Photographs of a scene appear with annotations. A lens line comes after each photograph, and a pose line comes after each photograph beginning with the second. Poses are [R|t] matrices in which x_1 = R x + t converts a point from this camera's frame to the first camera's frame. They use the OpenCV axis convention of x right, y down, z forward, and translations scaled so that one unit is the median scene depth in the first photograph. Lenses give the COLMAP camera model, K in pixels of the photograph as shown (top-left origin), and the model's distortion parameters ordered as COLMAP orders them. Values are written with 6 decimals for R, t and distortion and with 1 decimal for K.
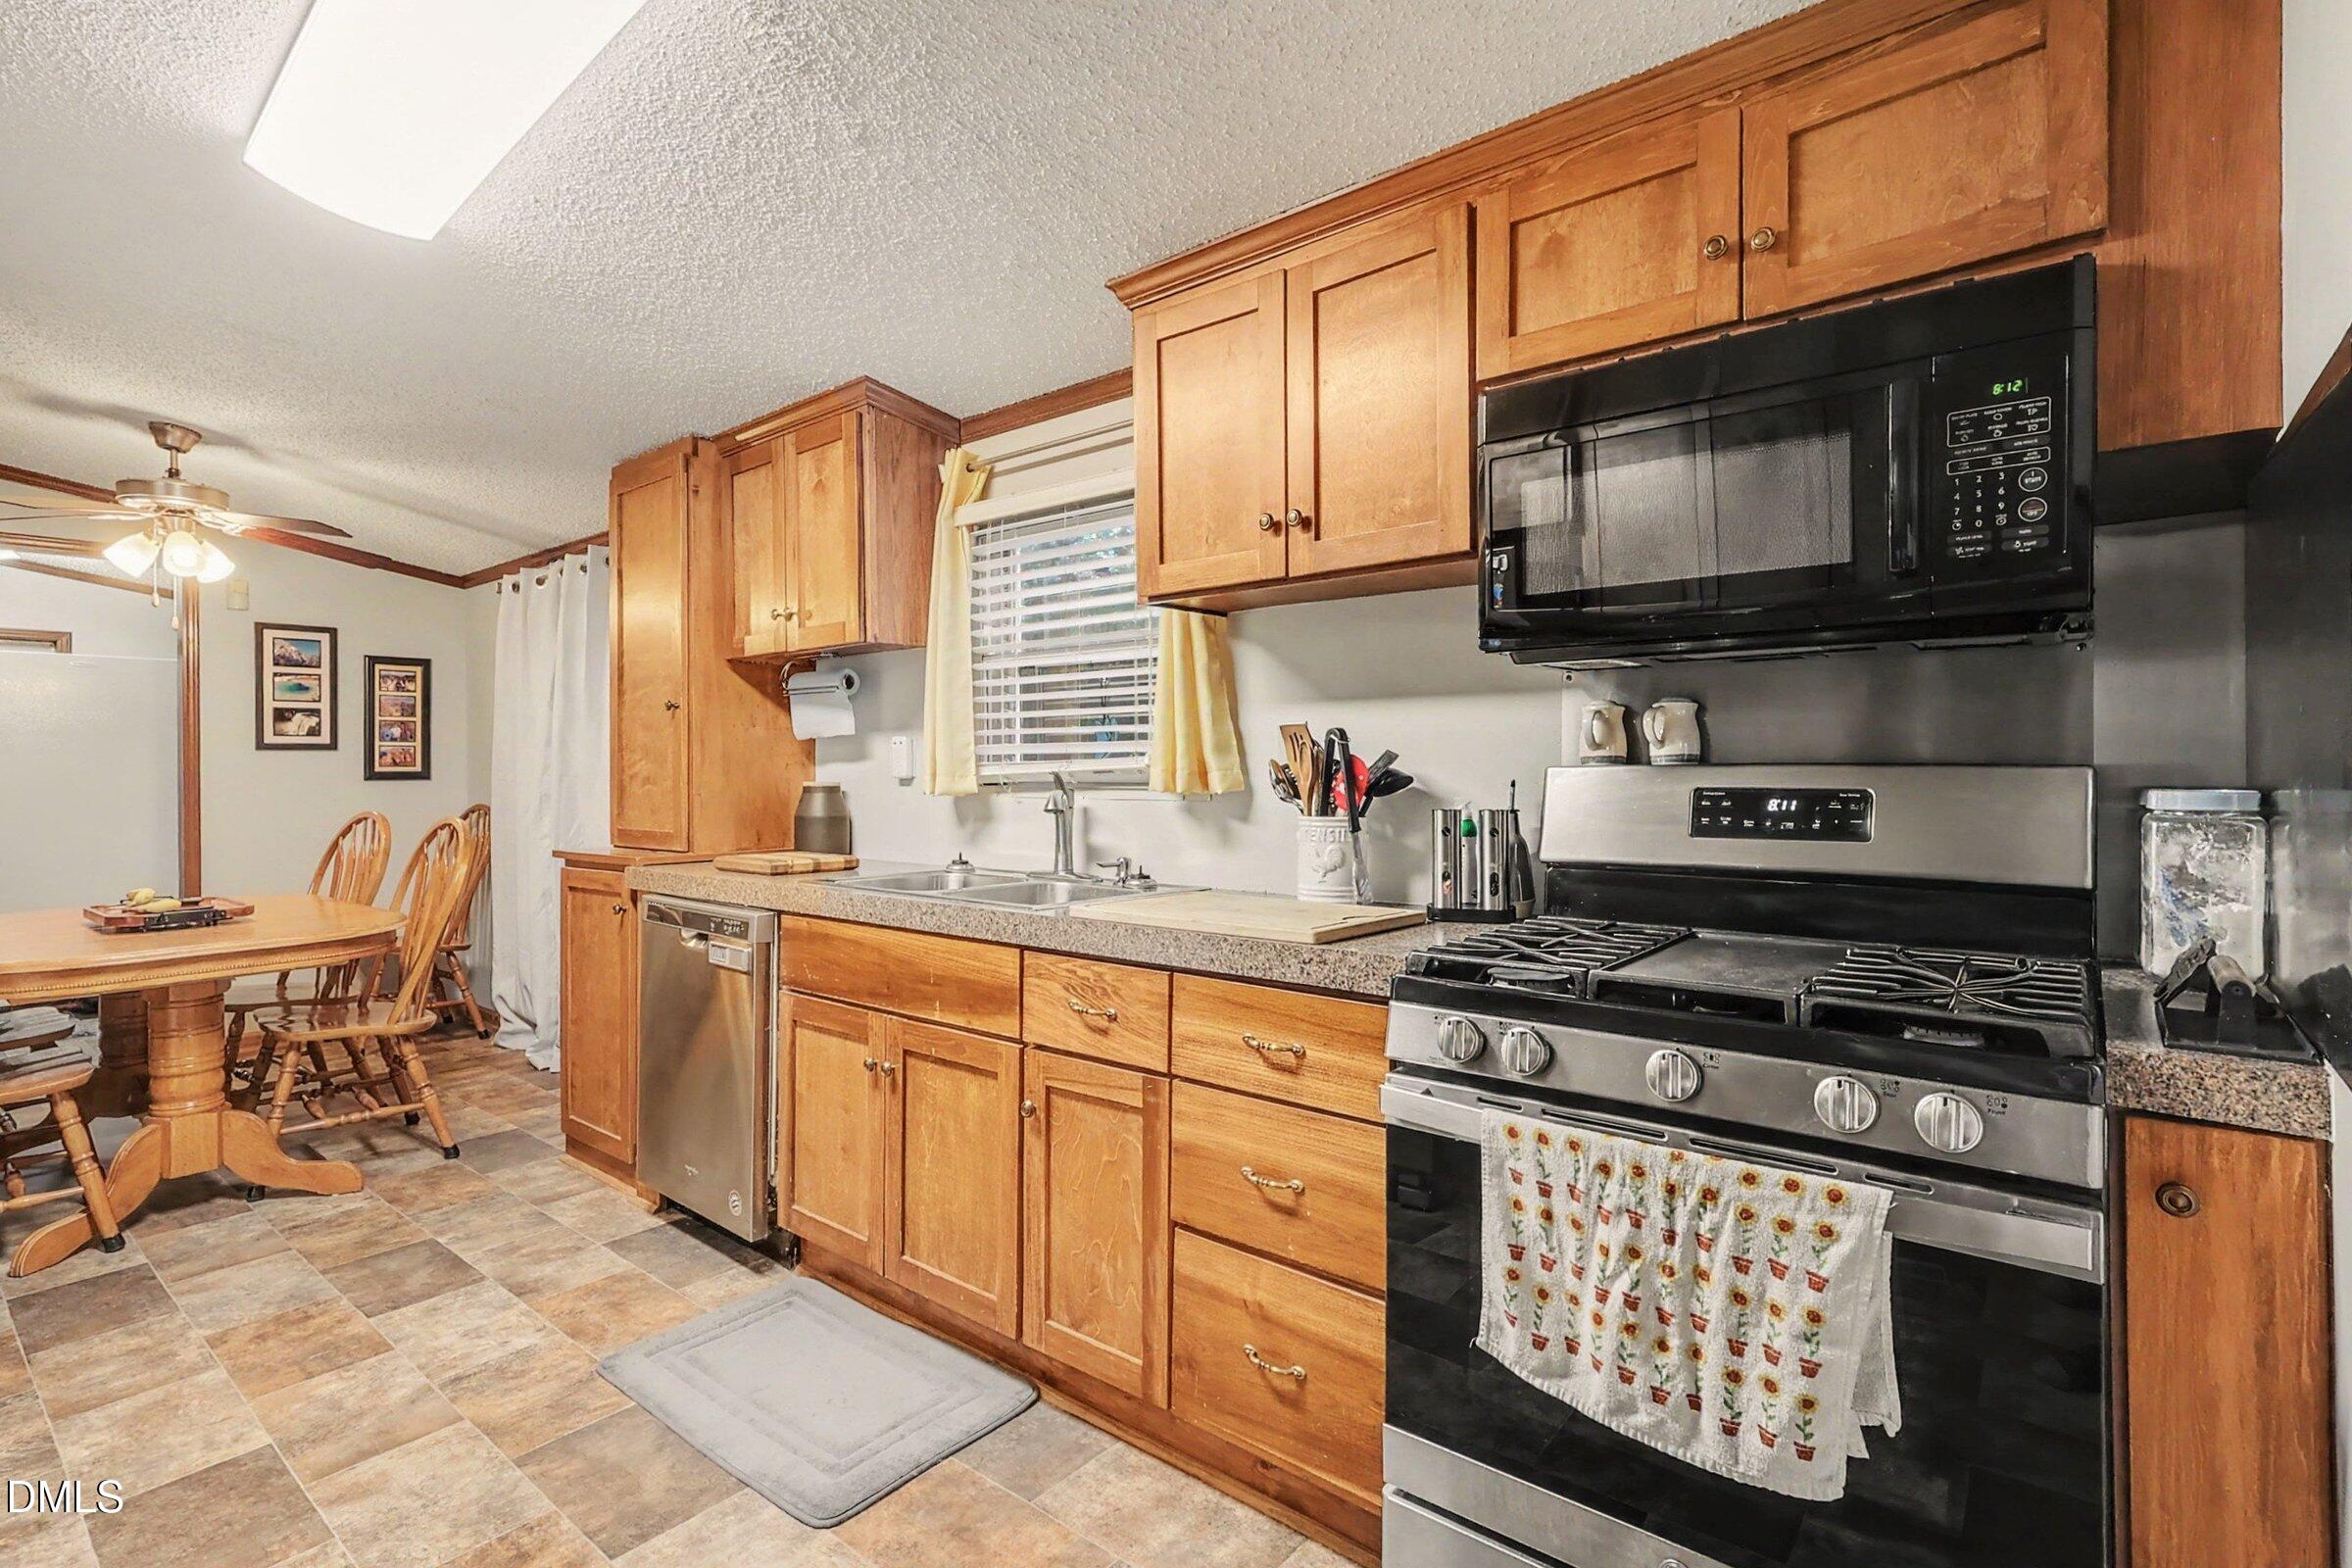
lens RADIAL K [[1096.8, 0, 1194.6], [0, 1096.8, 754.7], [0, 0, 1]] dist [0.000426, -0.000547]
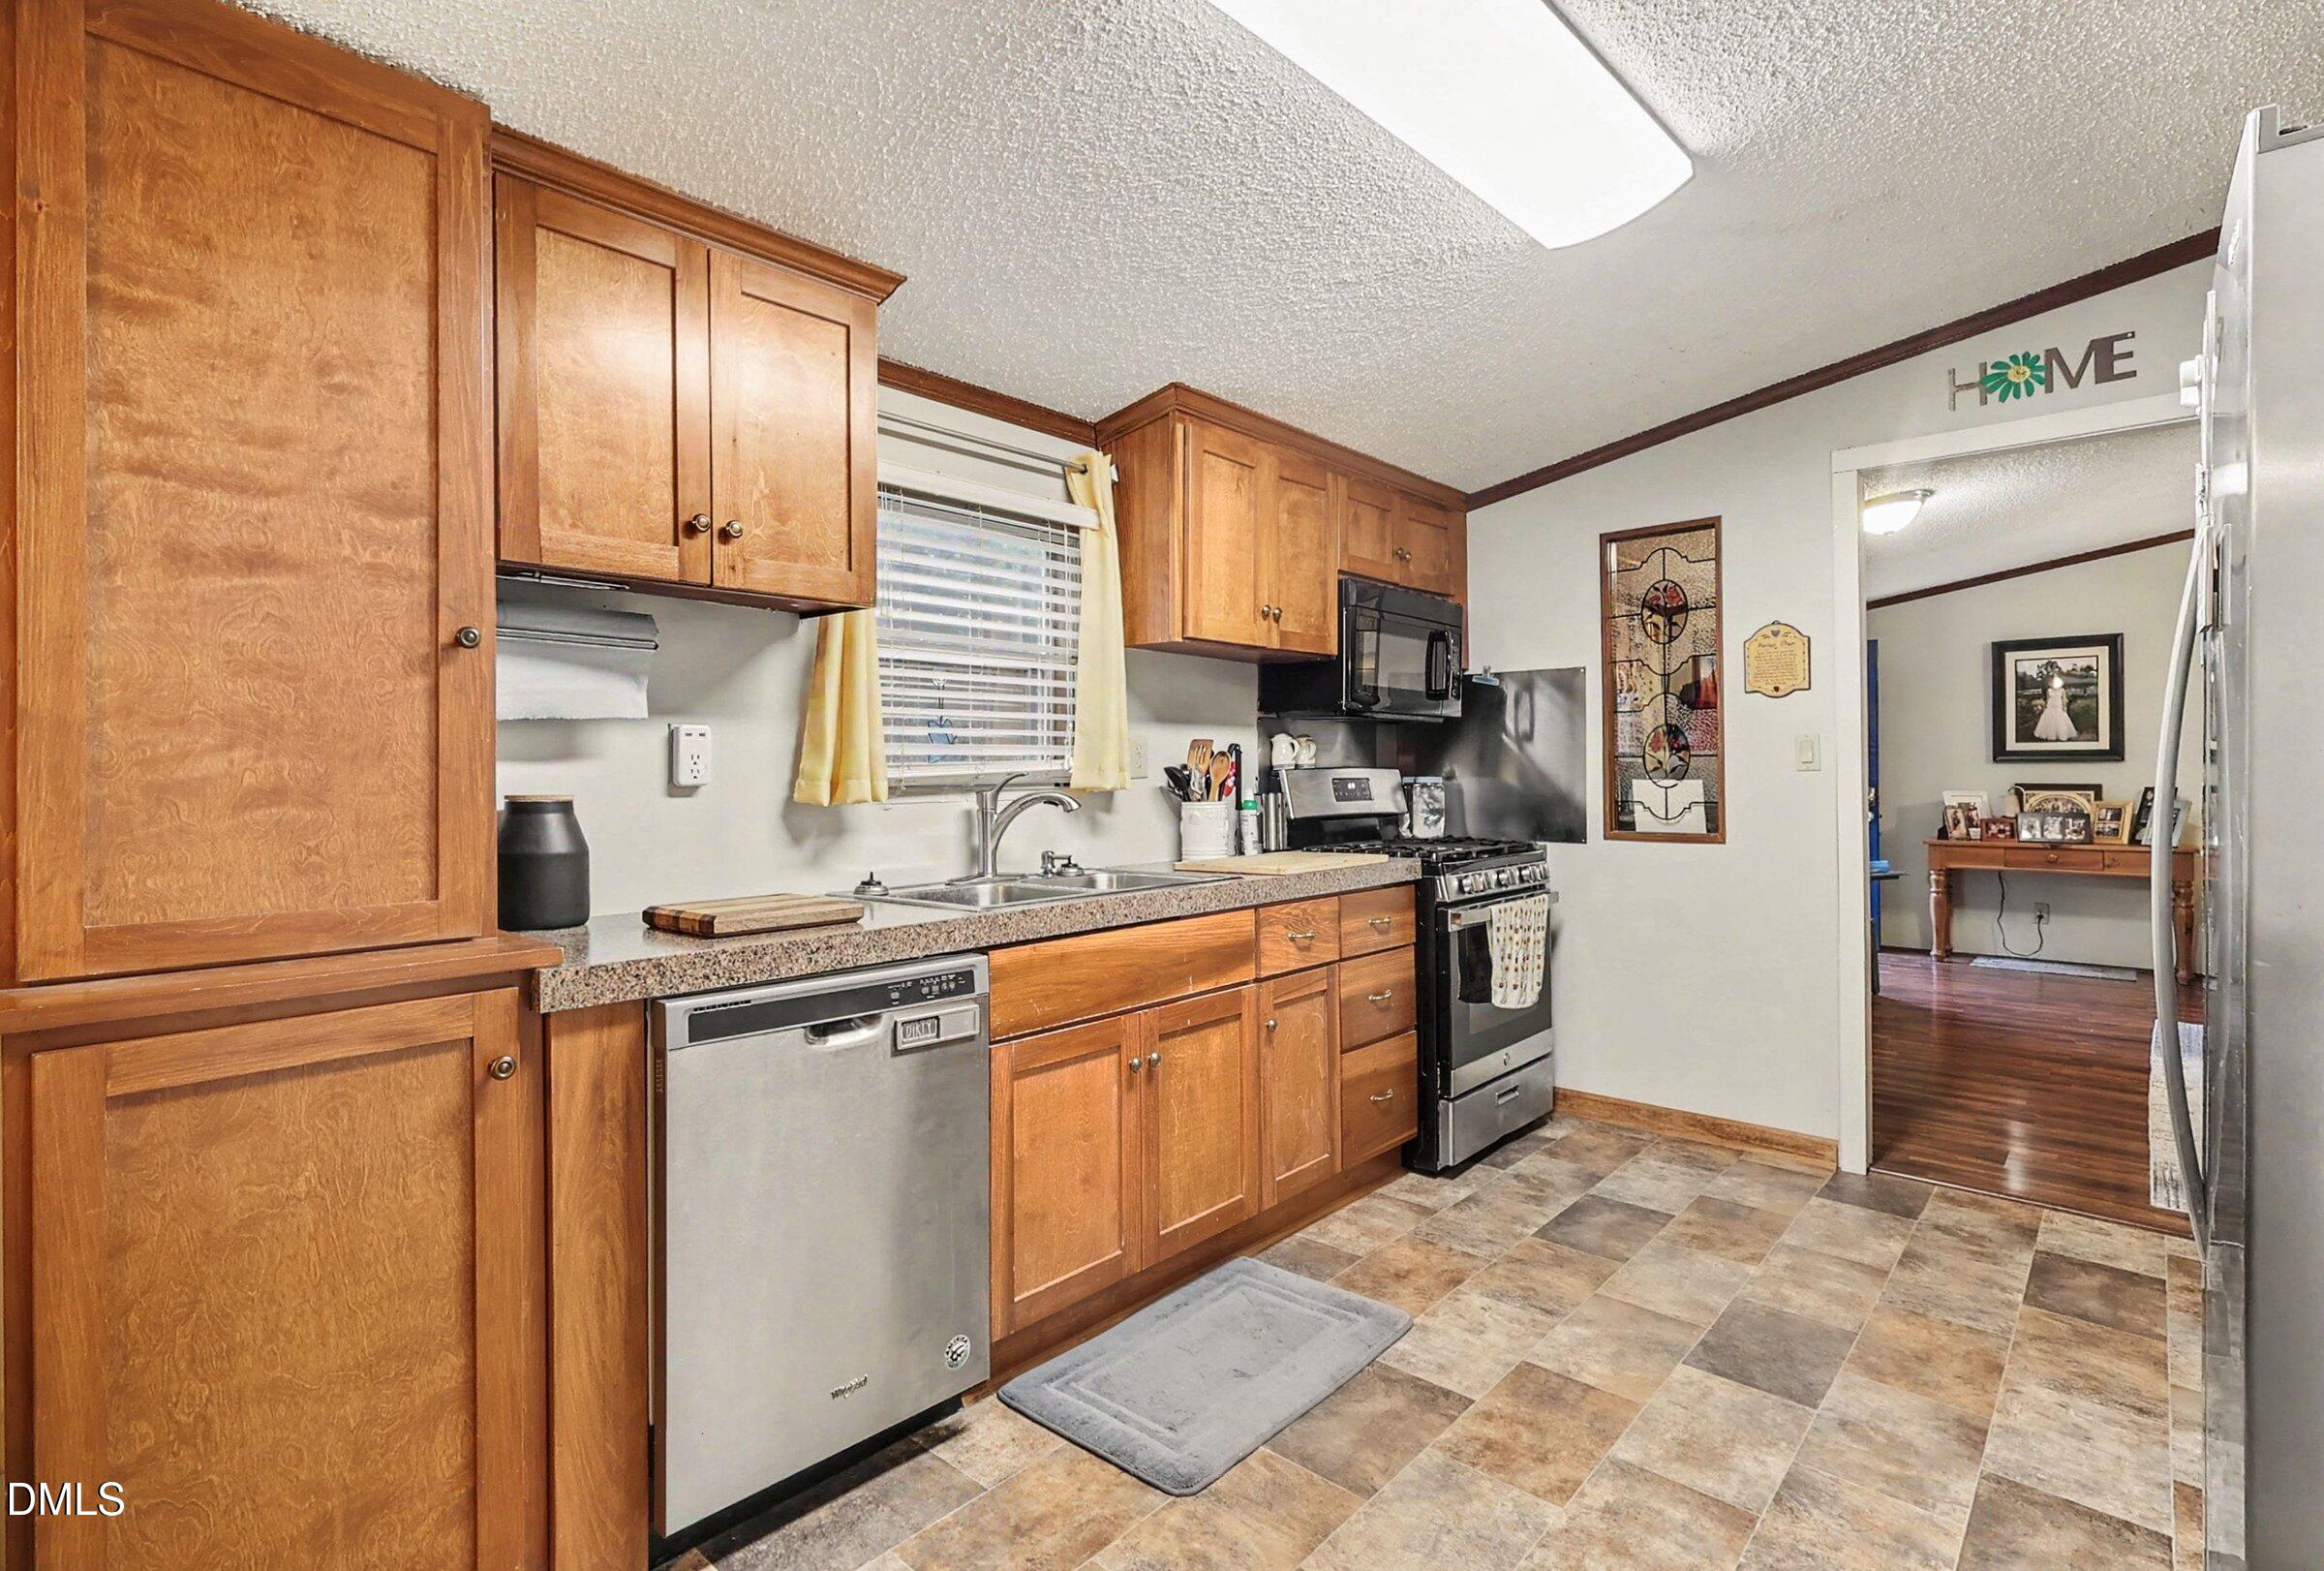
lens RADIAL K [[1118.3, 0, 1147.1], [0, 1118.3, 750.6], [0, 0, 1]] dist [0.000332, 0.014185]
pose [[0.058251, 0.021689, 0.998066, -1.375500], [-0.005472, 0.999756, -0.021406, 0.018355], [-0.998287, -0.004214, 0.058355, 0.973014]]
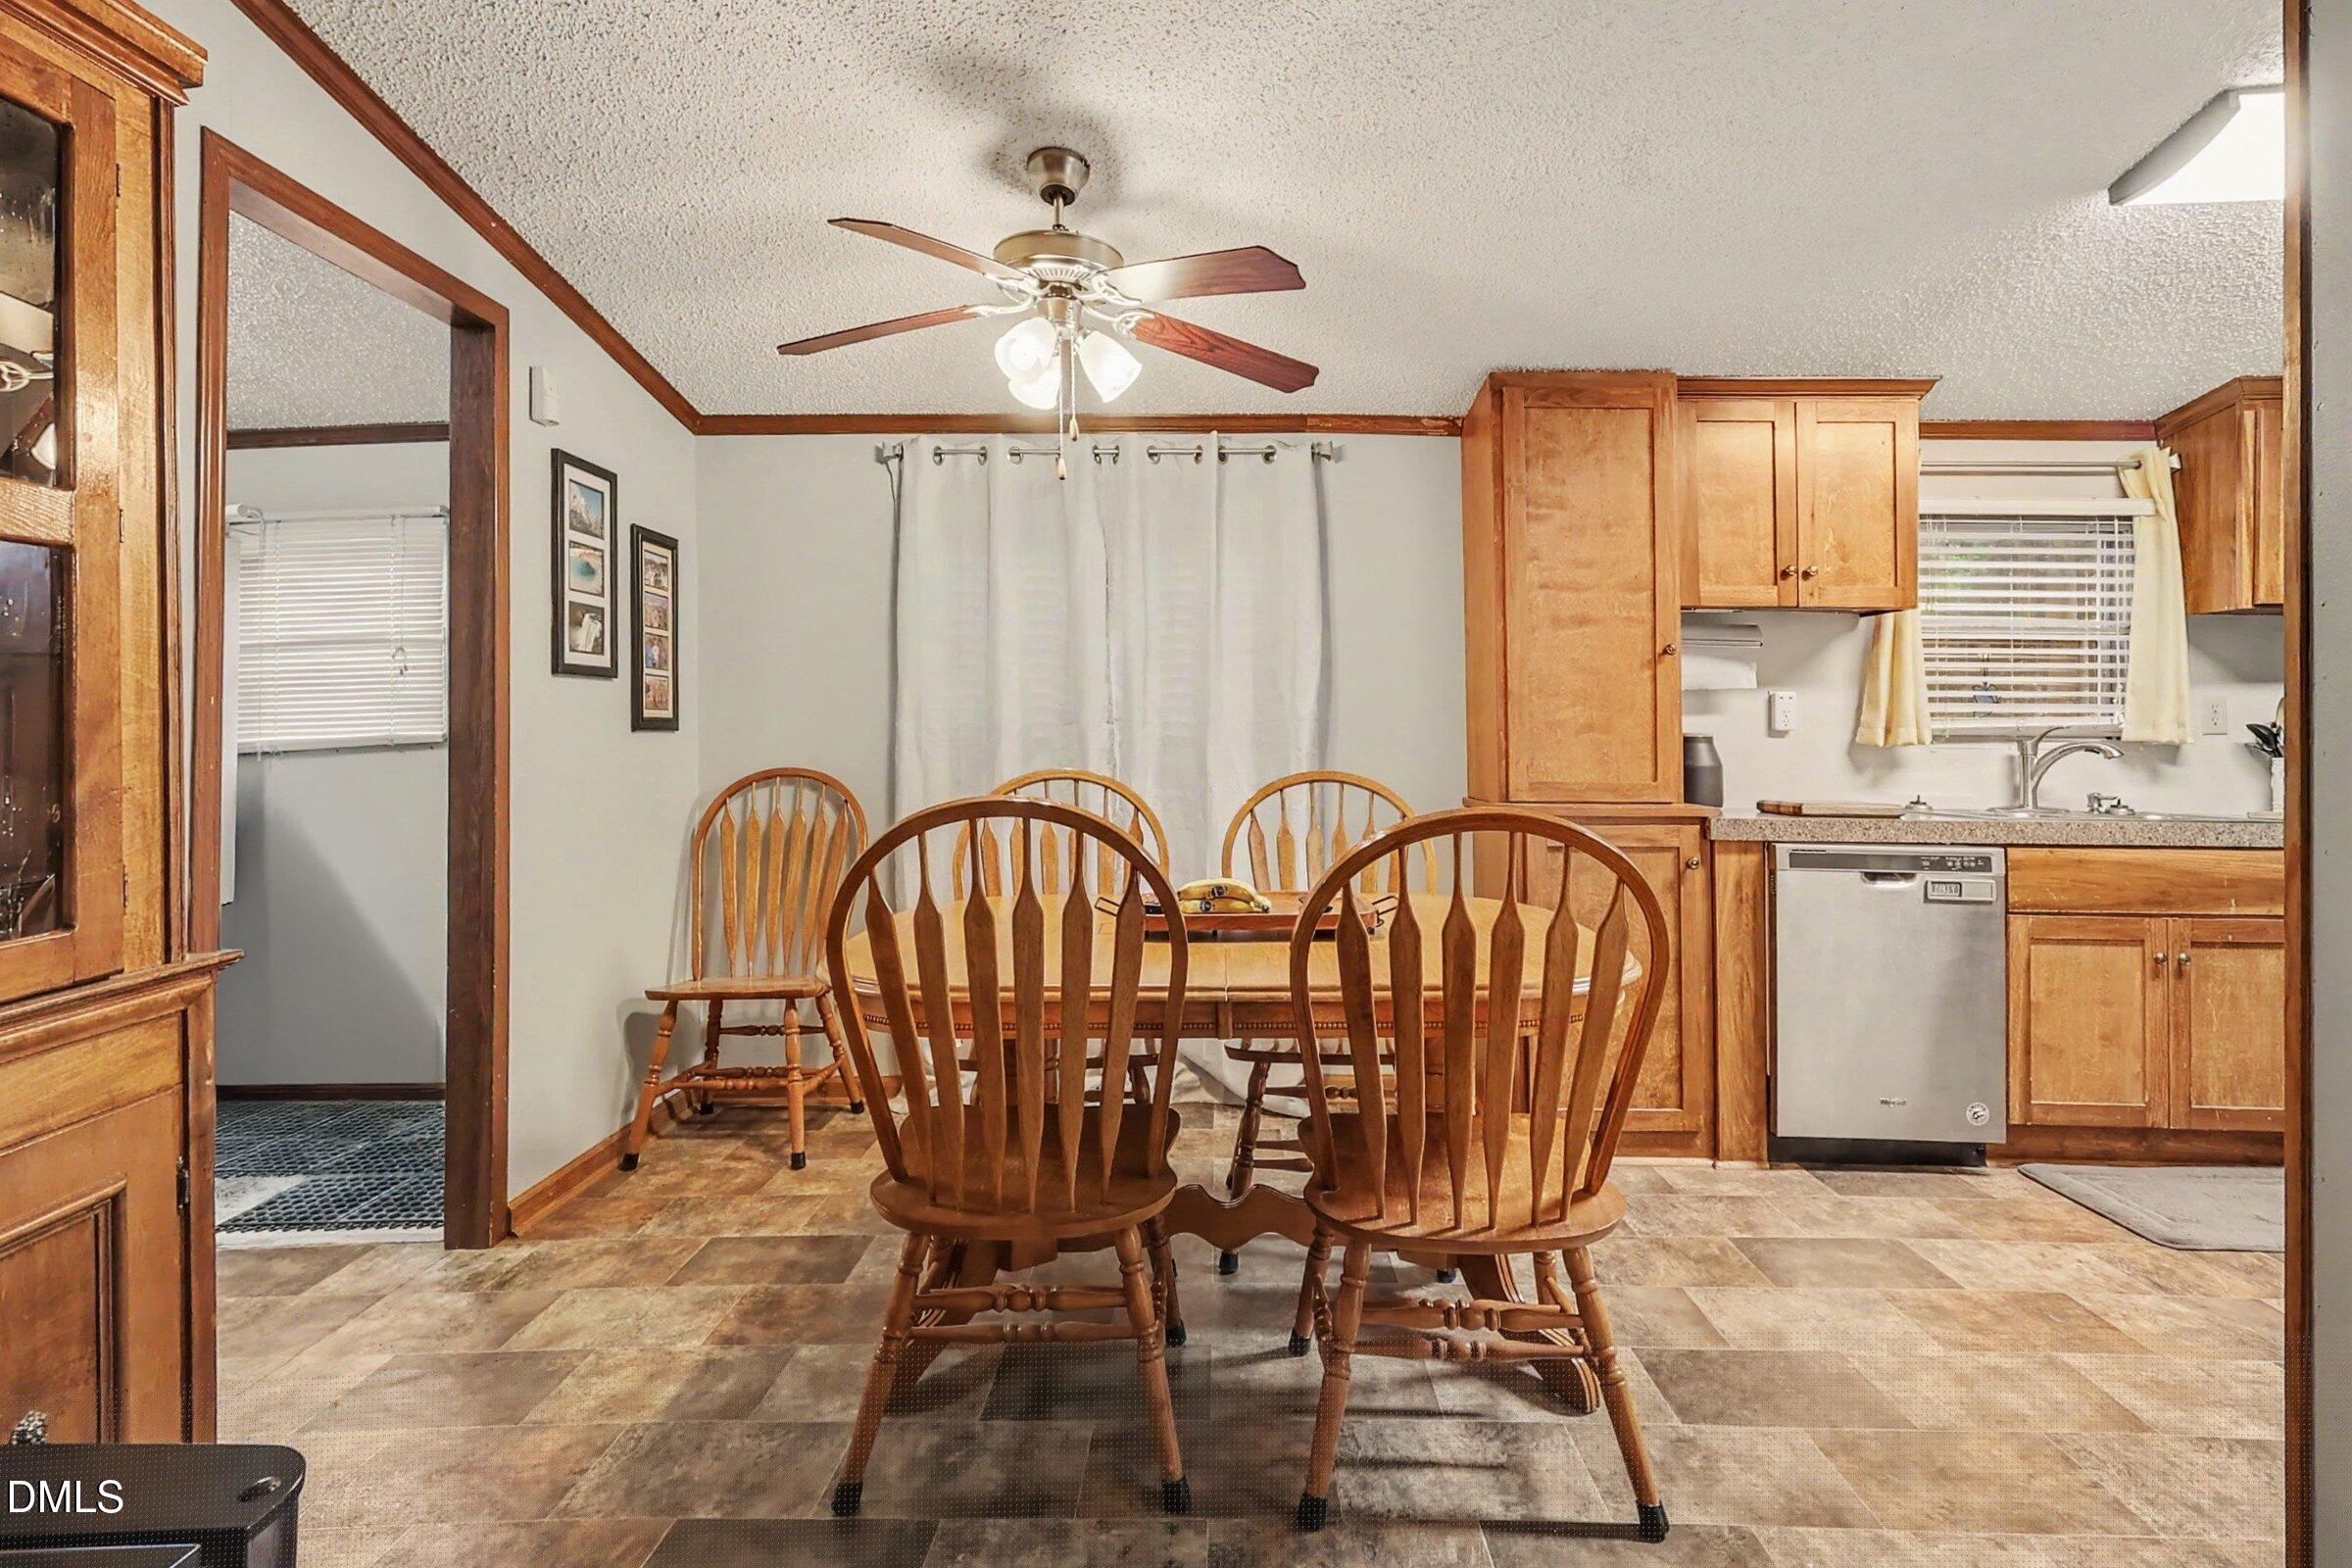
lens RADIAL K [[1131.7, 0, 1177.5], [0, 1131.7, 707.7], [0, 0, 1]] dist [0.001686, 0.000692]
pose [[0.791654, 0.026866, 0.610378, -2.064404], [-0.021262, 0.999639, -0.016423, 0.043157], [-0.610599, 0.000023, 0.791940, 0.690671]]
